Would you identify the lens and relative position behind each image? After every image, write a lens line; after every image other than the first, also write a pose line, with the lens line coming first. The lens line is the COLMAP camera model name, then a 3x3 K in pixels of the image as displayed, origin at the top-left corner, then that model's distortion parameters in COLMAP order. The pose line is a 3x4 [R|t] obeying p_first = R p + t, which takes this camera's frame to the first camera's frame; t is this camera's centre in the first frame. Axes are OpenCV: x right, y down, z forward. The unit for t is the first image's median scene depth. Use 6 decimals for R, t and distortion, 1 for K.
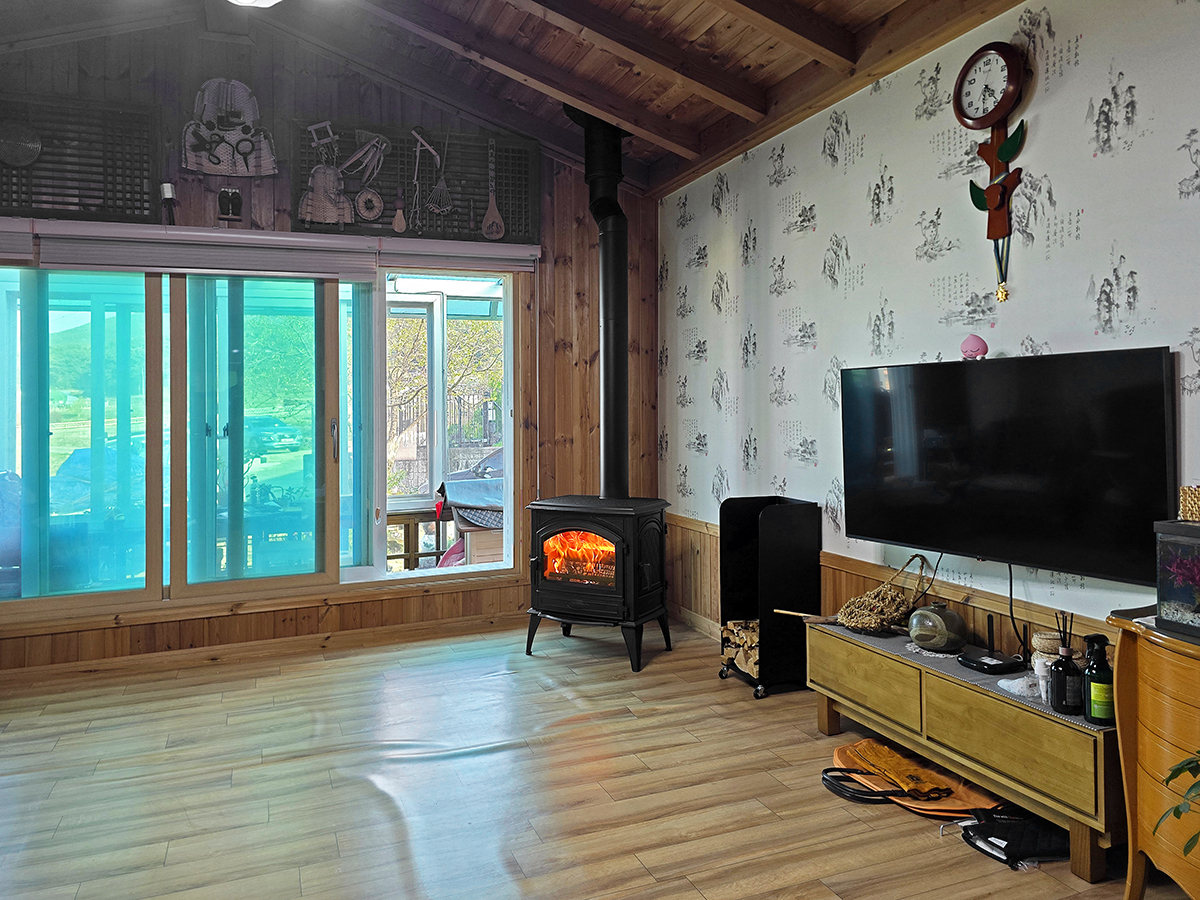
lens RADIAL K [[850.8, 0, 601.9], [0, 850.8, 411.3], [0, 0, 1]] dist [-0.000153, -0.001156]
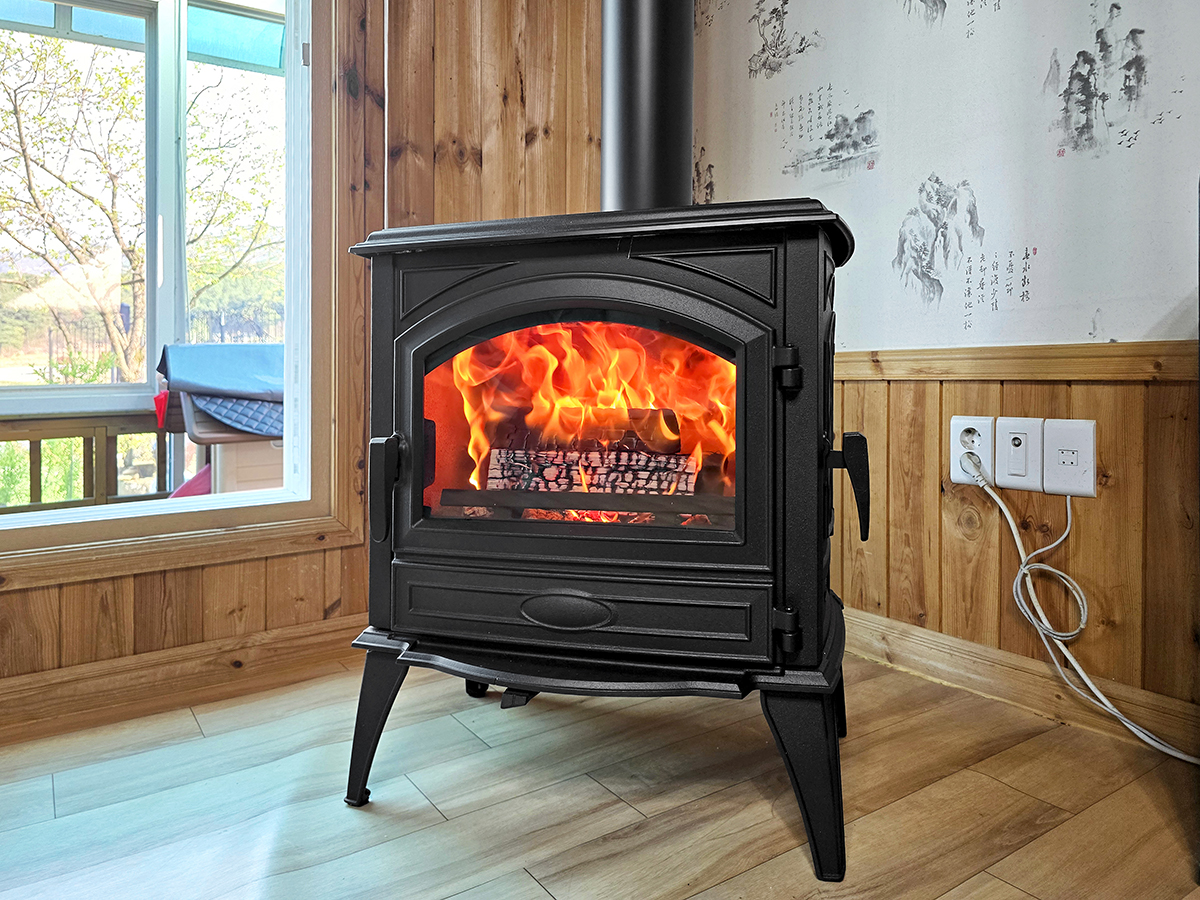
lens RADIAL K [[825.6, 0, 604.0], [0, 825.6, 393.0], [0, 0, 1]] dist [0.007205, 0.001082]
pose [[0.976835, -0.002631, 0.213977, -0.065867], [-0.000469, 0.999896, 0.014437, 0.153444], [-0.213993, -0.014203, 0.976732, 0.726901]]
